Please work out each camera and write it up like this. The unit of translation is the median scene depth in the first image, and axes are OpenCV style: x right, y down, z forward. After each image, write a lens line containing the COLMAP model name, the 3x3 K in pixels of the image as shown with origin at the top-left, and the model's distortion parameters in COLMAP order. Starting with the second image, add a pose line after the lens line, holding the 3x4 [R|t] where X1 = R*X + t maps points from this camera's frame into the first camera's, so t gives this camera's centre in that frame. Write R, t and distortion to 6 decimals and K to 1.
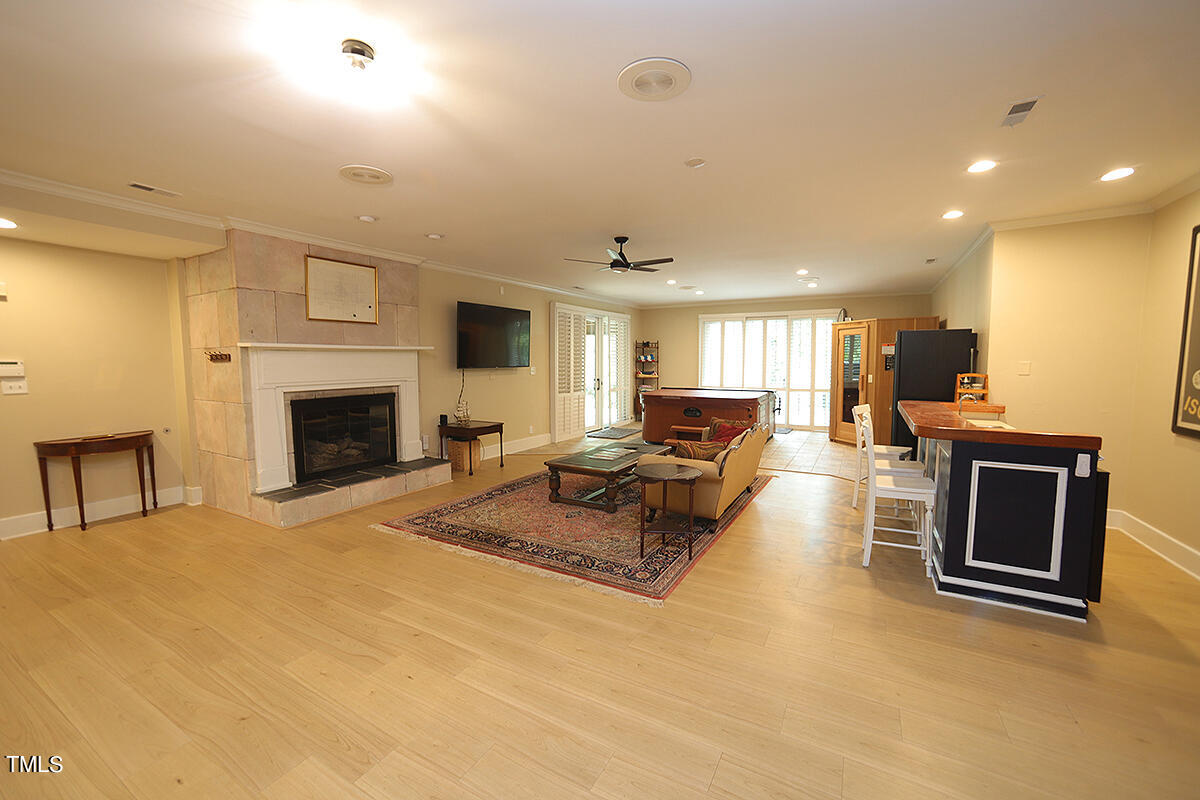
lens RADIAL K [[473.8, 0, 597.7], [0, 473.8, 398.9], [0, 0, 1]] dist [-0.035536, 0.001372]
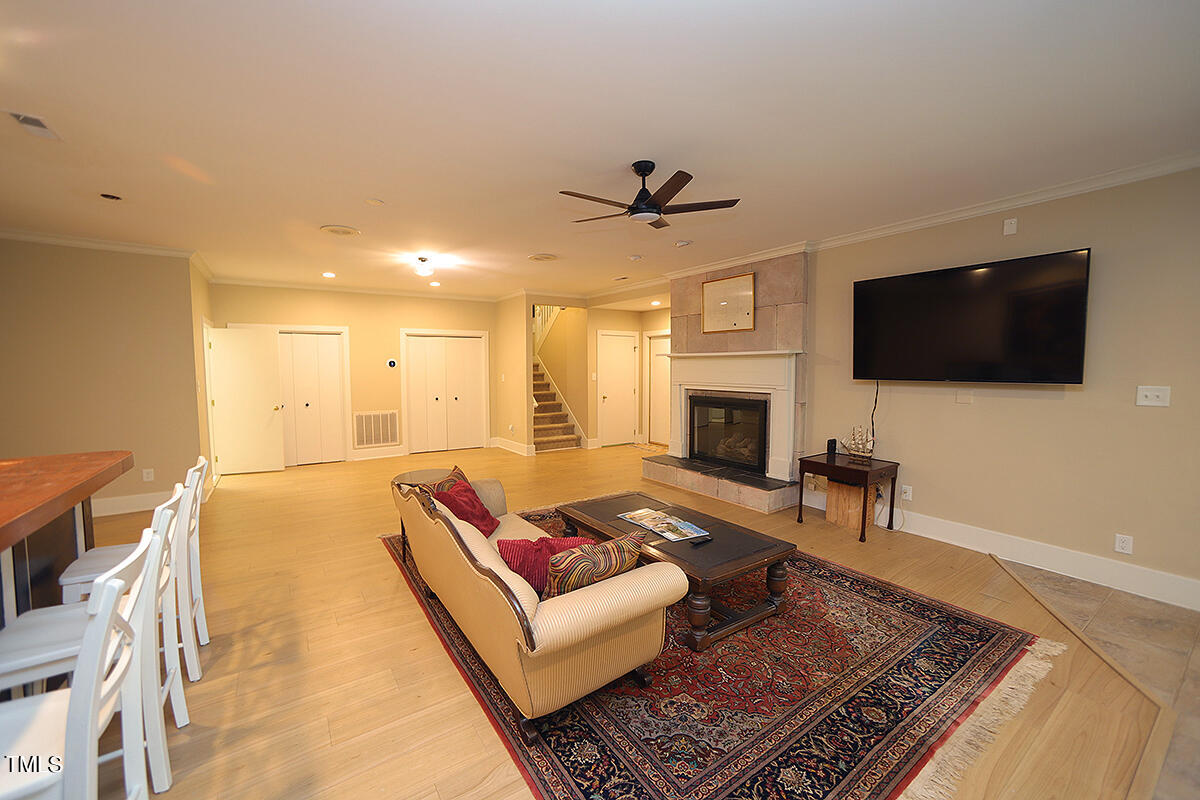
lens RADIAL K [[473.8, 0, 595.4], [0, 473.8, 393.3], [0, 0, 1]] dist [-0.035536, 0.001372]
pose [[-0.445022, 0.060832, -0.893451, 0.572703], [-0.068753, 0.992425, 0.101816, -0.102891], [0.892877, 0.106738, -0.437468, 1.134555]]
